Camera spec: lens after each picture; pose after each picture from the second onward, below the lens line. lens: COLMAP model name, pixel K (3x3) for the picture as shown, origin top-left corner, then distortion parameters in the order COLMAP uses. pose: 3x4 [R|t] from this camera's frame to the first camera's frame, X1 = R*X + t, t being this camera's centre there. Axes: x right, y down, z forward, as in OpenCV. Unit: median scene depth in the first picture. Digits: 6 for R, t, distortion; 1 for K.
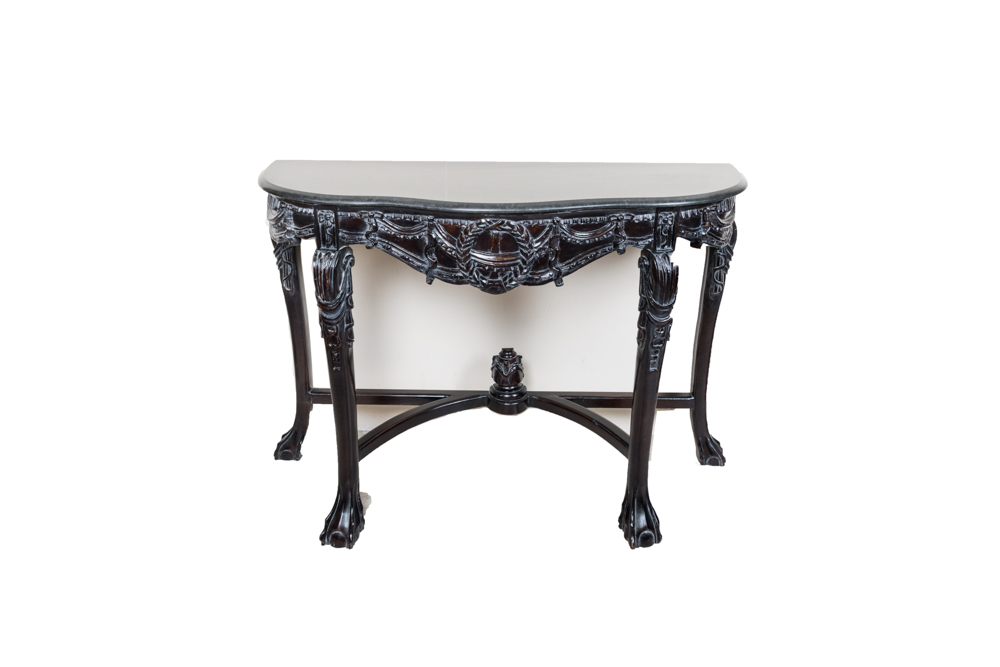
lens RADIAL K [[685.3, 0, 502.1], [0, 685.3, 332.1], [0, 0, 1]] dist [0.000647, 0.000009]
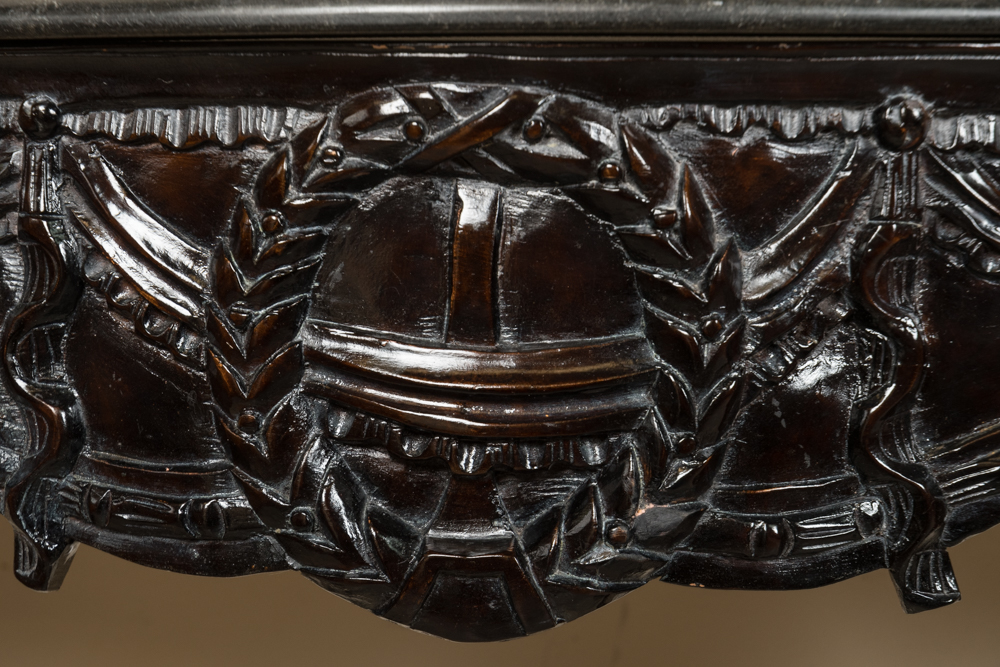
lens RADIAL K [[2826.7, 0, 498.0], [0, 2826.7, 333.5], [0, 0, 1]] dist [0.343493, 0.000000]
pose [[0.998915, 0.007938, -0.045888, 0.022030], [-0.018780, 0.970355, -0.240954, 0.024883], [0.042615, 0.241555, 0.969451, 0.424069]]
